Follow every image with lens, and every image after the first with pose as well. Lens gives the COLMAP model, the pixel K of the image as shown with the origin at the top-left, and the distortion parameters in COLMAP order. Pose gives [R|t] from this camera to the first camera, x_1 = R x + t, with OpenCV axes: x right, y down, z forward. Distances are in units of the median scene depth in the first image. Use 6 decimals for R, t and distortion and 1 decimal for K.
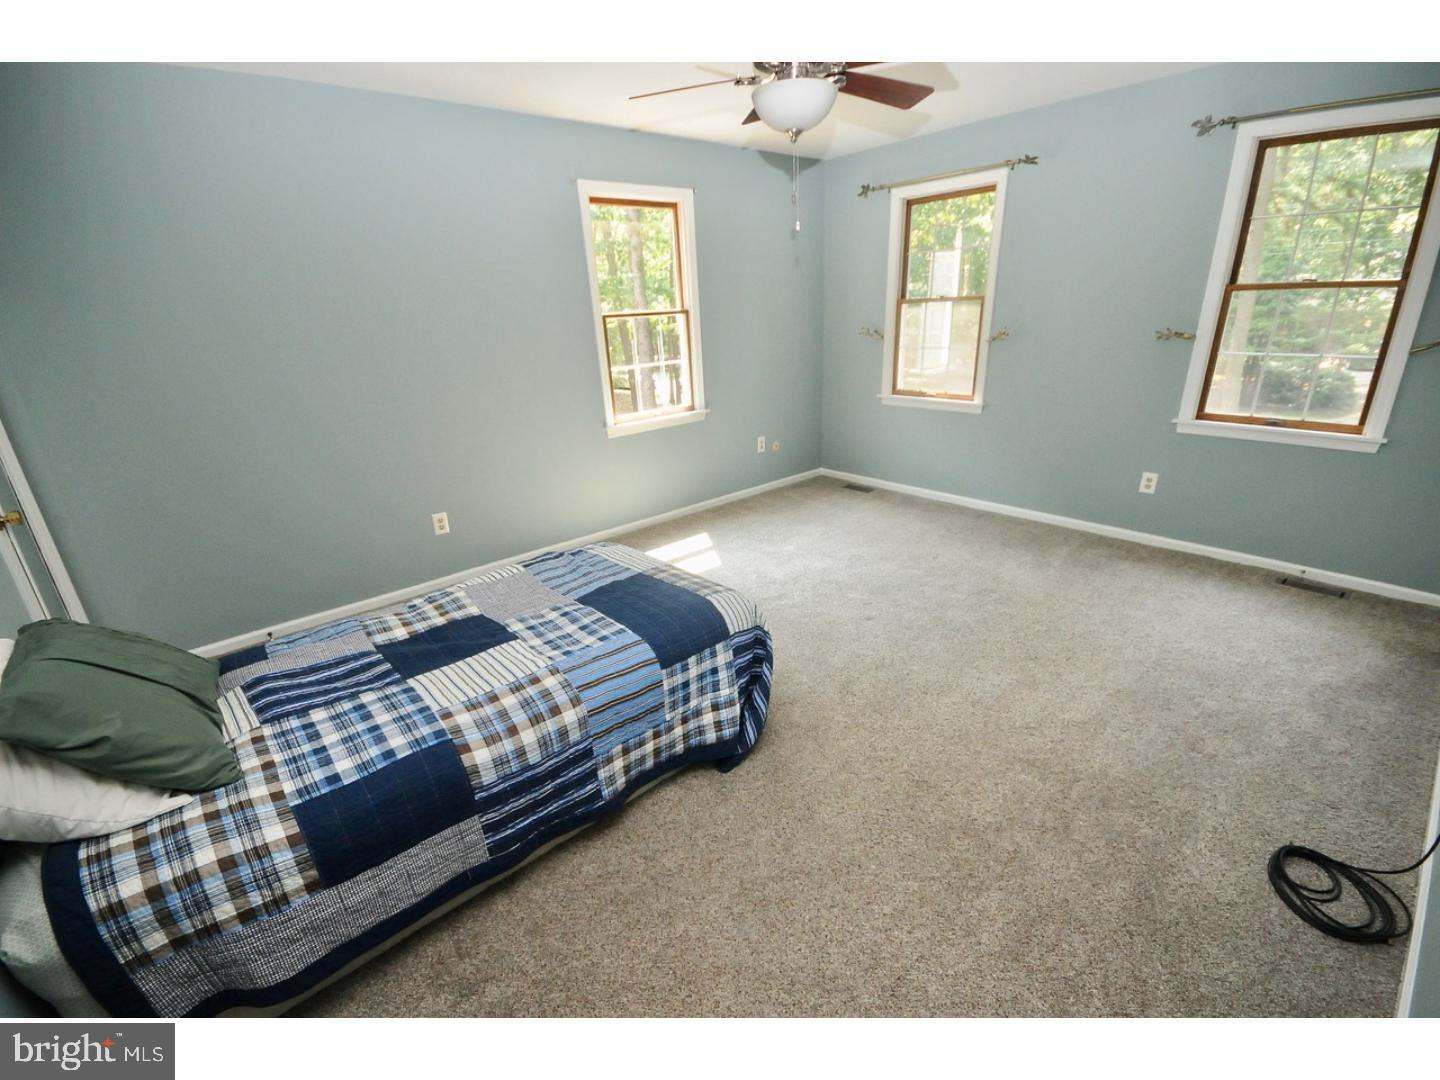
lens RADIAL K [[646.9, 0, 722.3], [0, 646.9, 559.8], [0, 0, 1]] dist [0.015407, -0.014523]
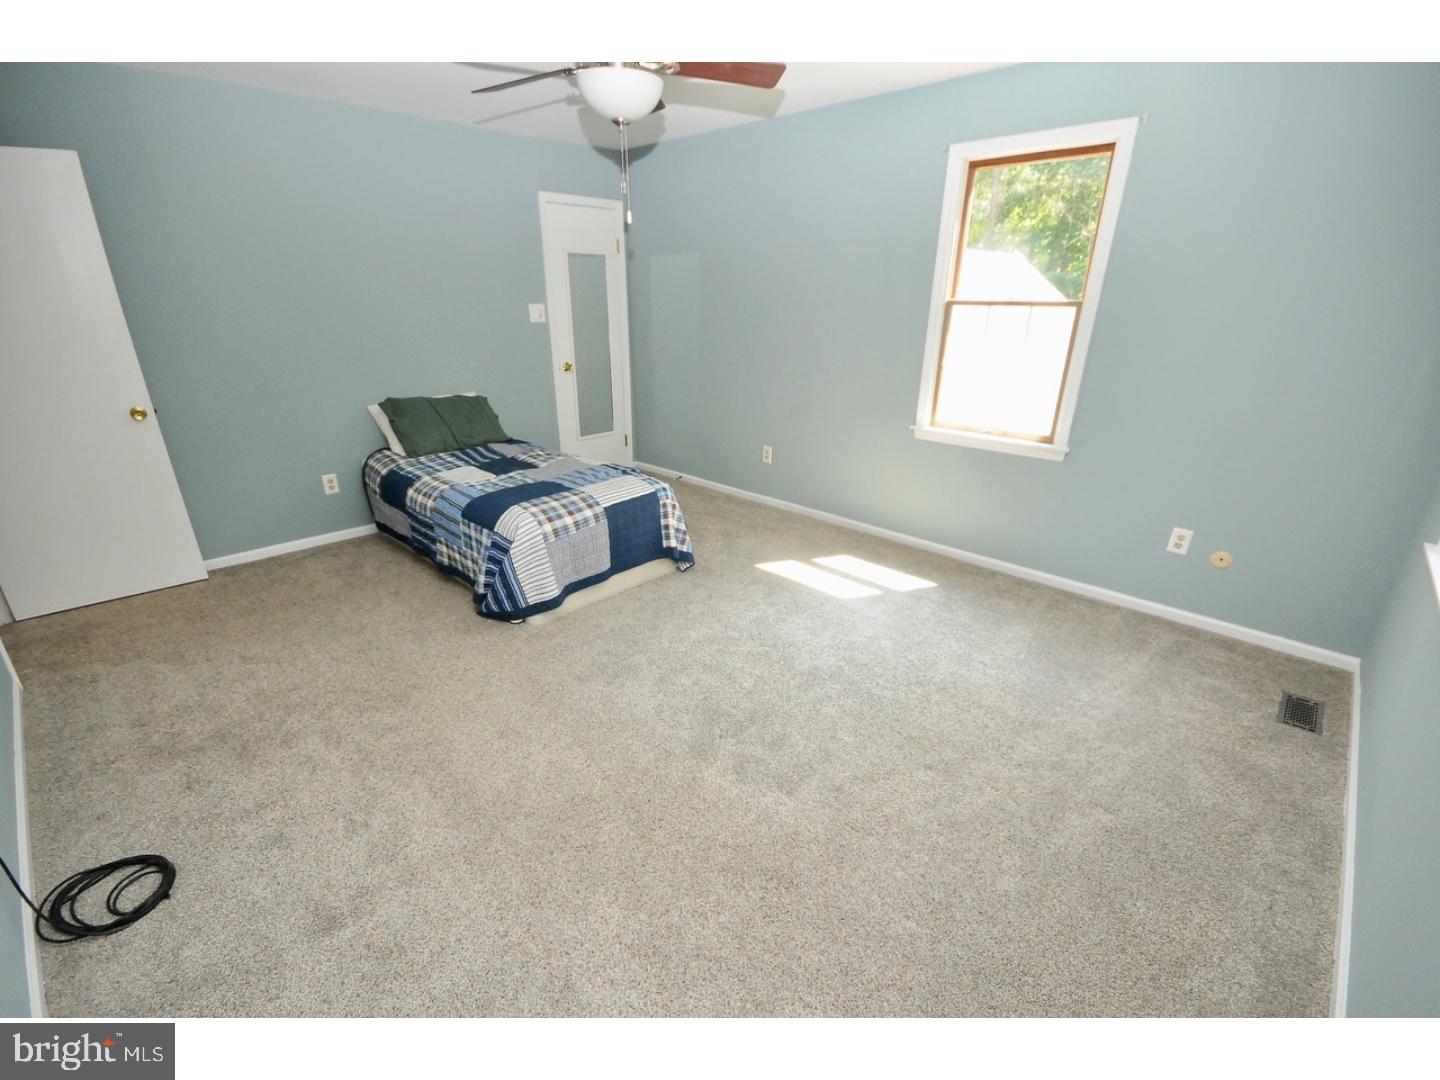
lens RADIAL K [[644.6, 0, 715.3], [0, 644.6, 546.1], [0, 0, 1]] dist [0.000816, -0.012325]
pose [[0.077180, 0.410050, -0.908792, 1.216766], [-0.376486, 0.856012, 0.354262, -0.484784], [0.923202, 0.314805, 0.220445, 1.060073]]
